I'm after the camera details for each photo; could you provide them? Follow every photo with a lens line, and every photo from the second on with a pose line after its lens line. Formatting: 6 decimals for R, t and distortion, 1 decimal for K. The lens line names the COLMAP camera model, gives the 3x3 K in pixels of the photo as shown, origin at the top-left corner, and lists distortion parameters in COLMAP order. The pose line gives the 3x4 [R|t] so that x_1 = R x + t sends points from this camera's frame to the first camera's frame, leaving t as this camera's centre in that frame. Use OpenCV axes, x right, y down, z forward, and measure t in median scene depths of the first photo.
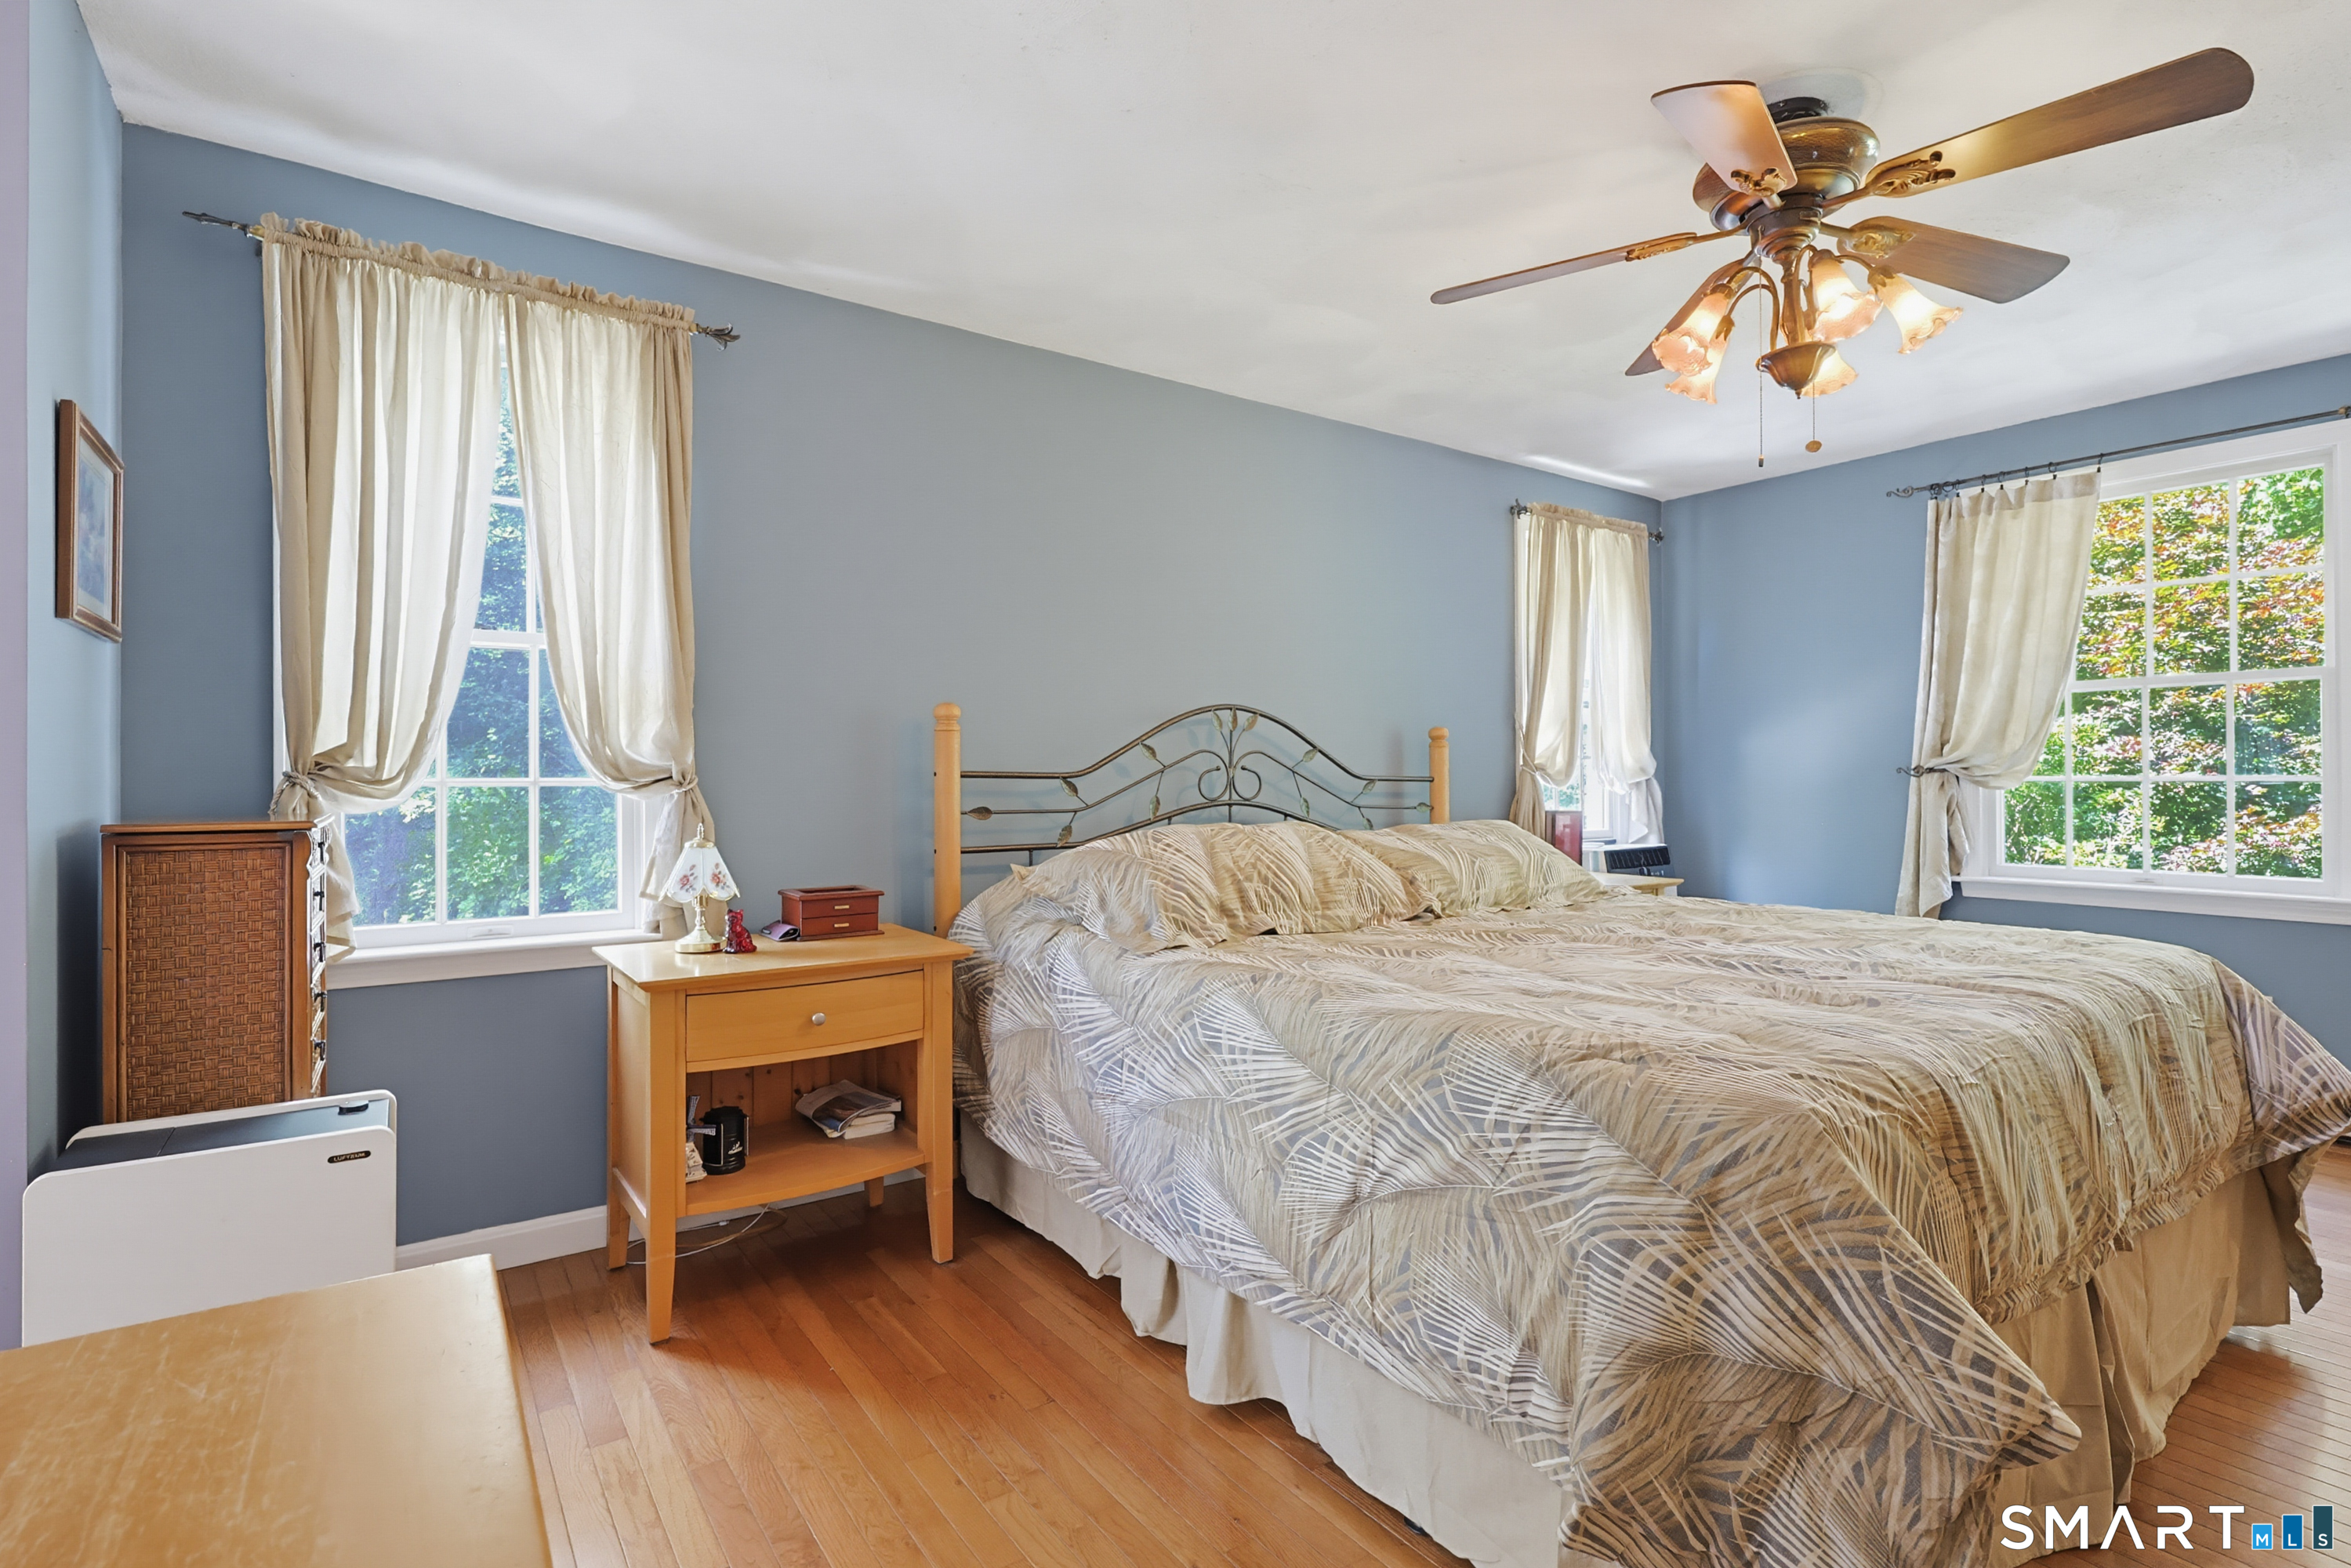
lens RADIAL K [[1126.9, 0, 1175.6], [0, 1126.9, 785.4], [0, 0, 1]] dist [0.000723, -0.001850]
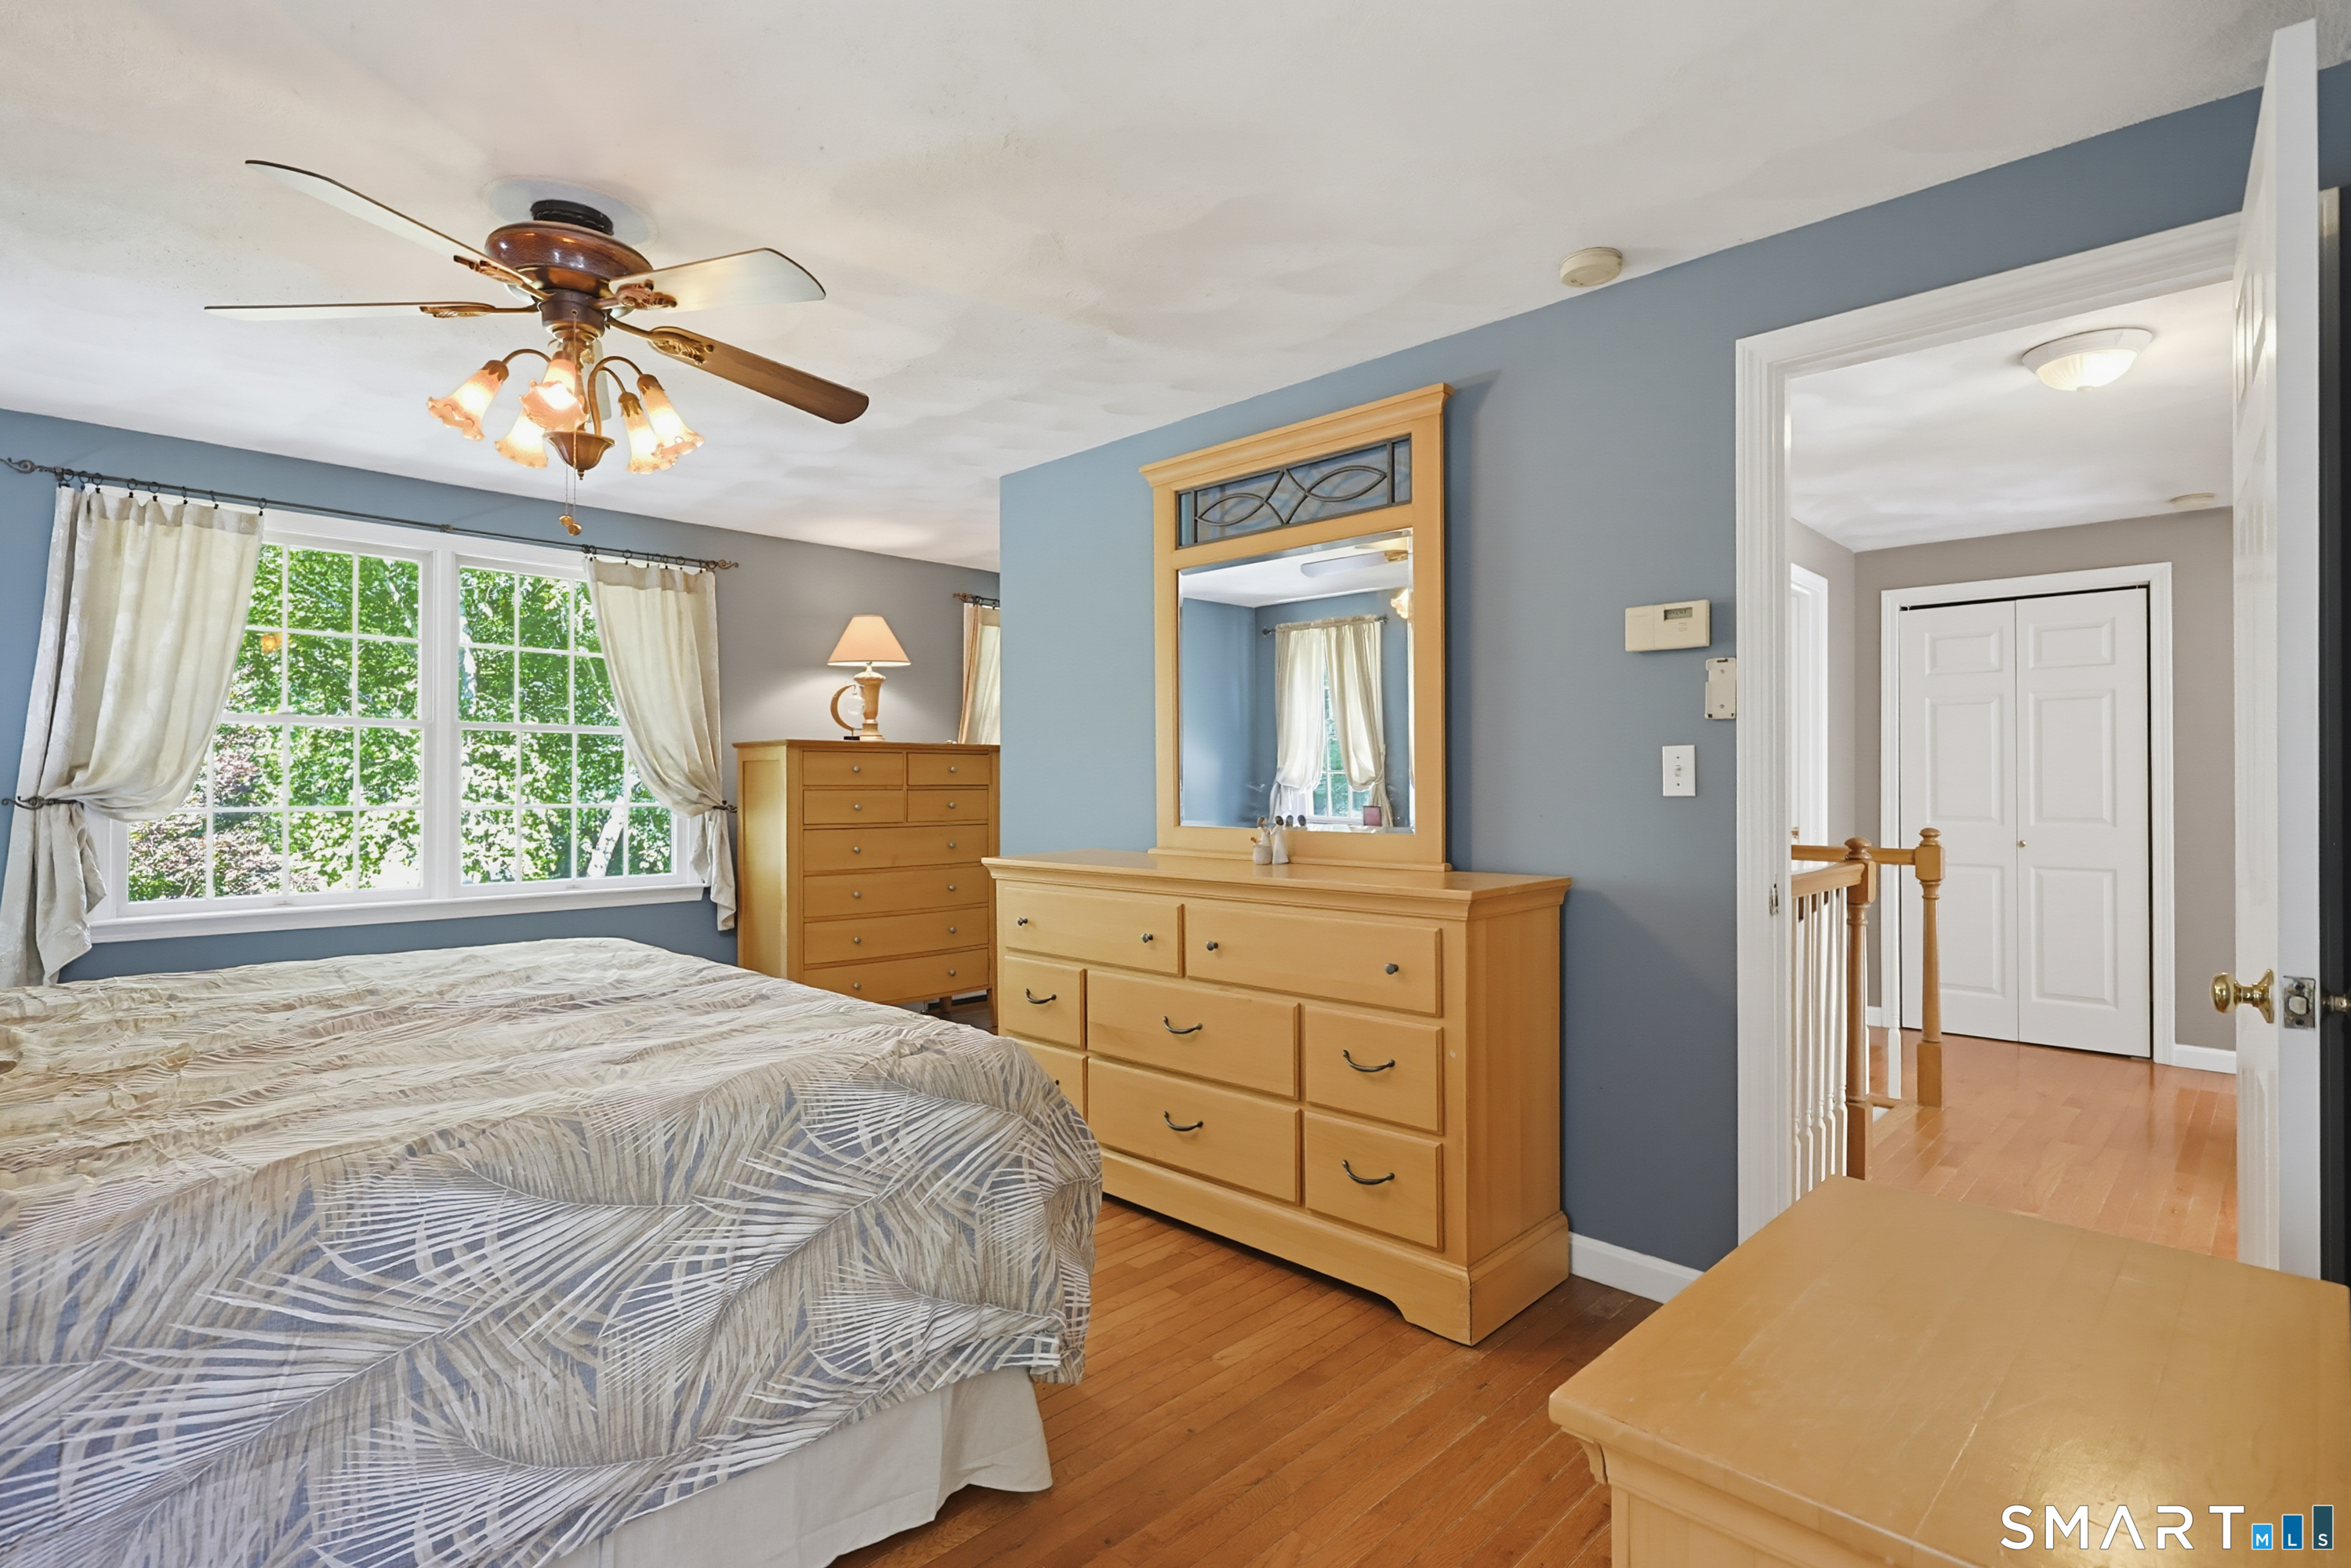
lens RADIAL K [[1126.9, 0, 1174.2], [0, 1126.9, 789.6], [0, 0, 1]] dist [0.000723, -0.001850]
pose [[-0.174188, -0.000587, 0.984712, -0.628299], [0.002880, 0.999995, 0.001106, -0.041315], [-0.984708, 0.003029, -0.174185, 0.622518]]
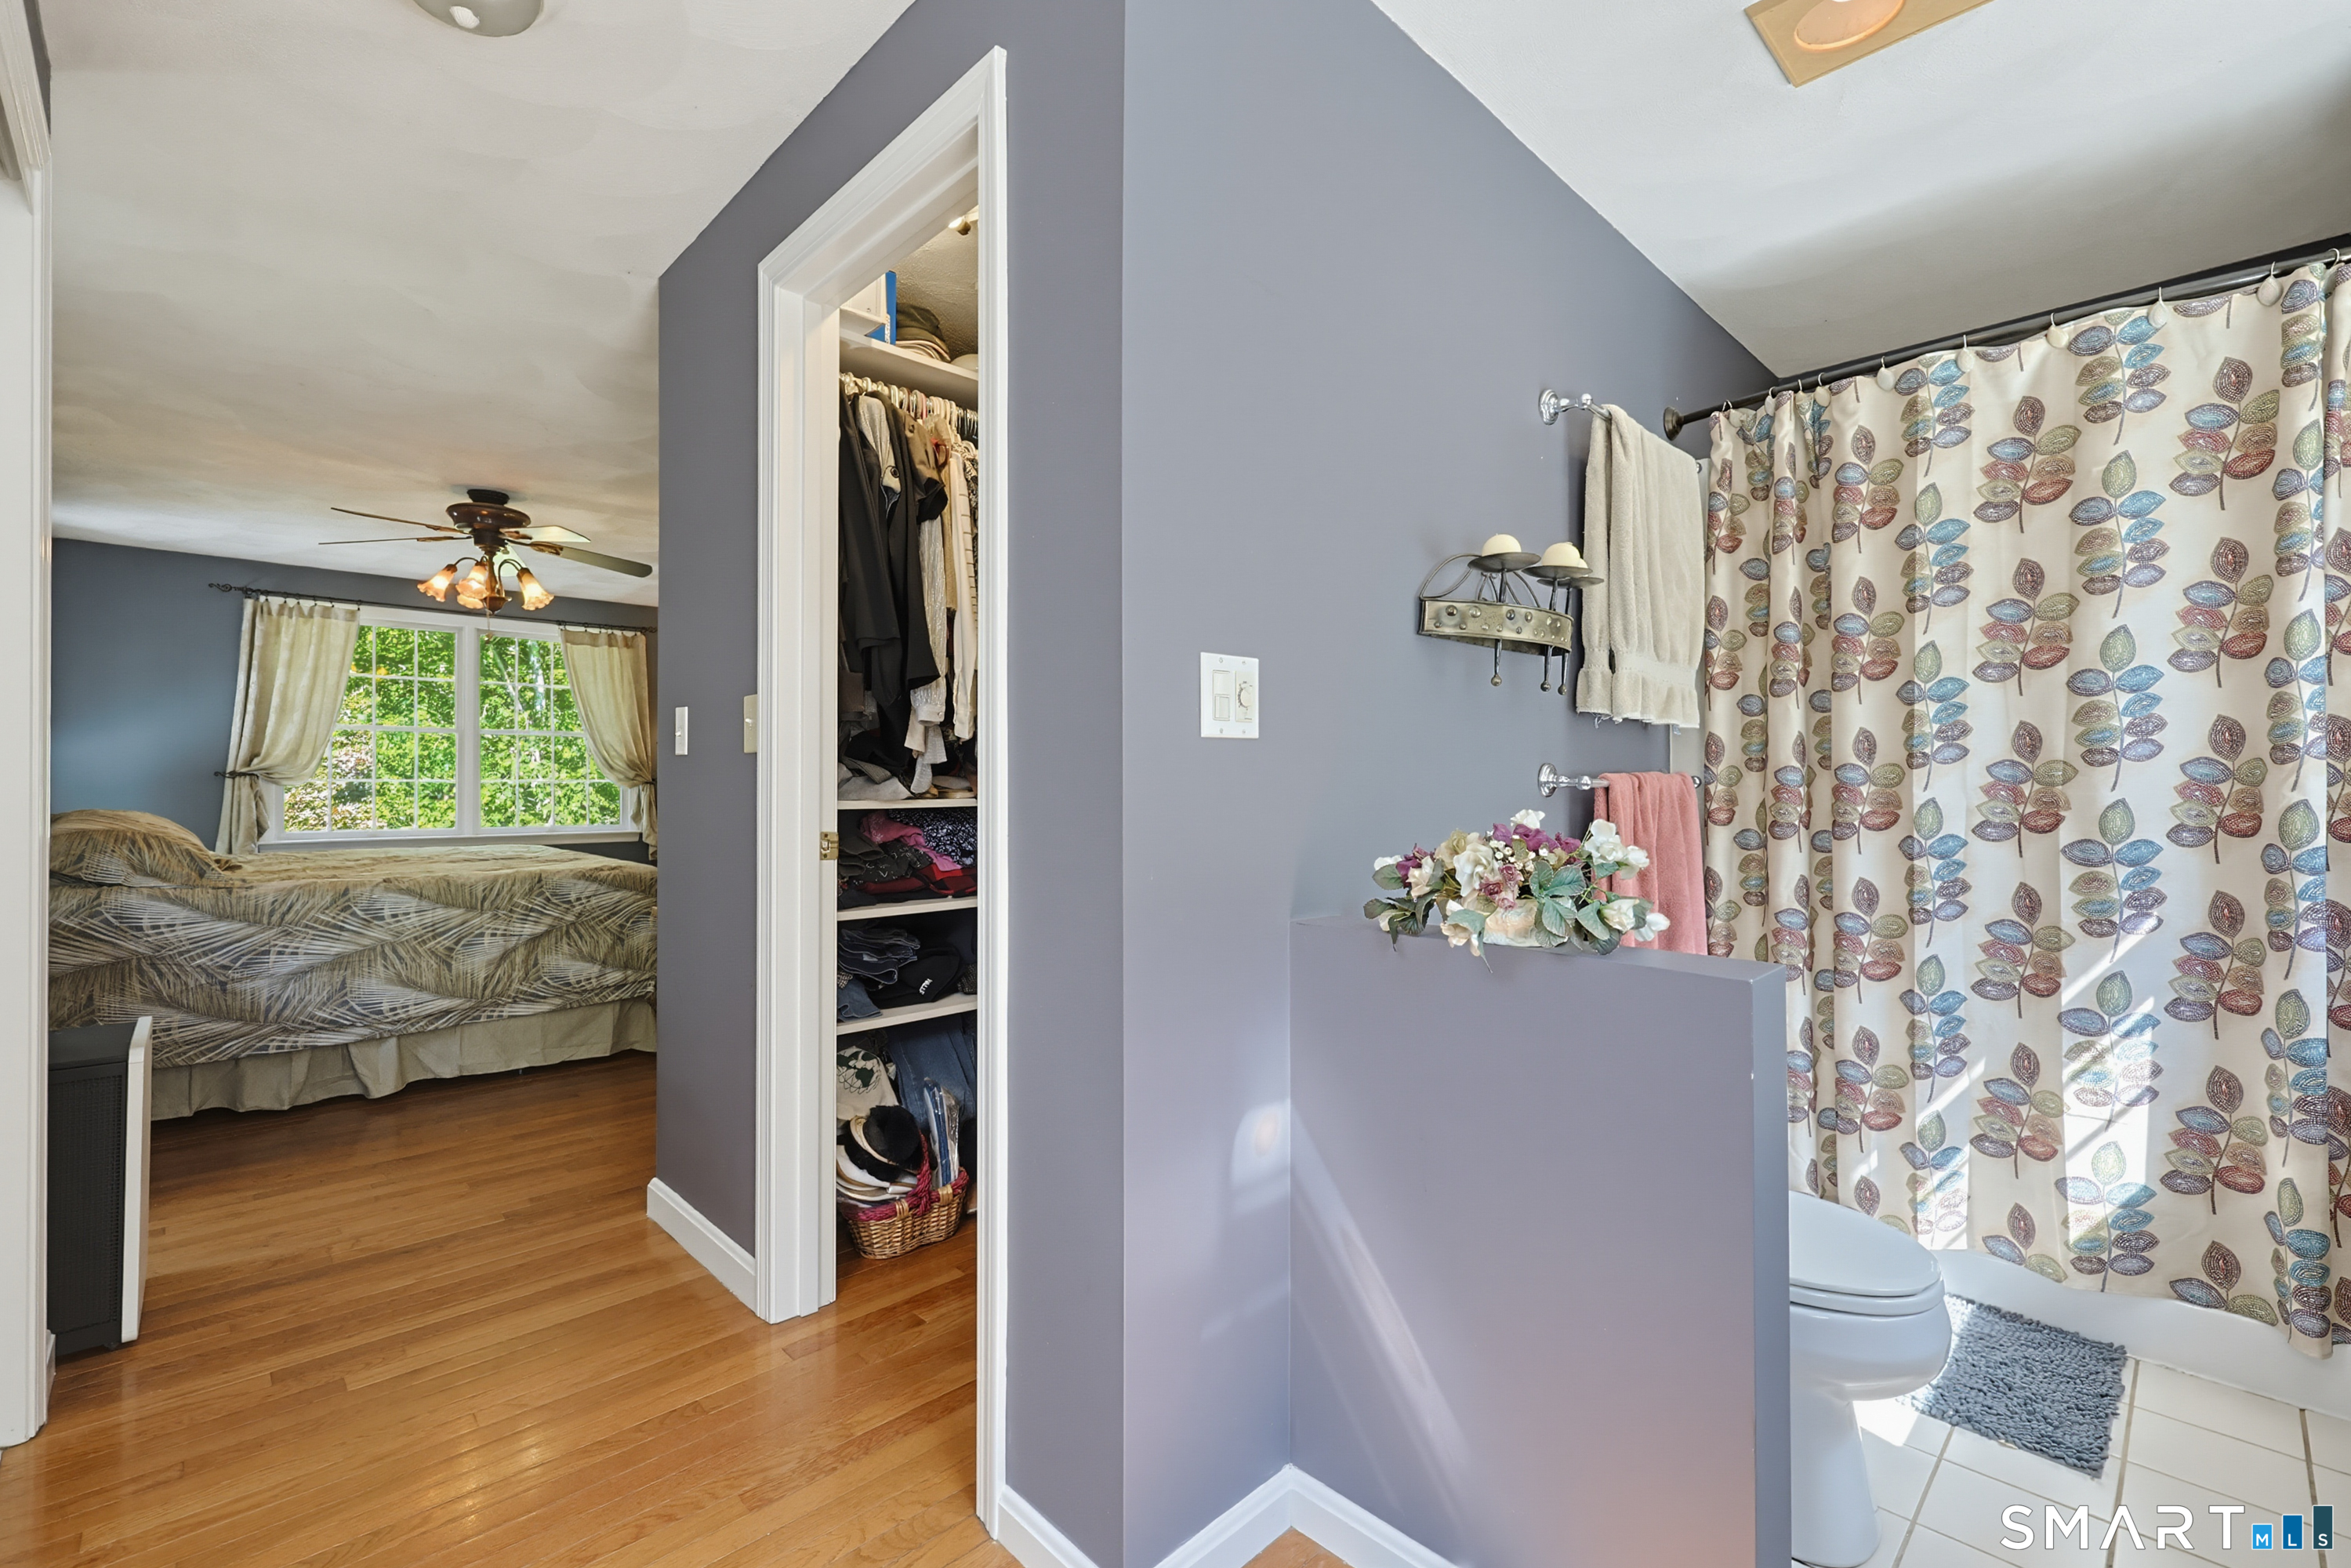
lens RADIAL K [[1018.6, 0, 1179.9], [0, 1018.6, 793.1], [0, 0, 1]] dist [-0.000947, -0.000320]
pose [[-0.151495, -0.007436, 0.988430, -1.753443], [0.000627, 0.999971, 0.007618, 0.004649], [-0.988458, 0.001774, -0.151486, -0.087924]]
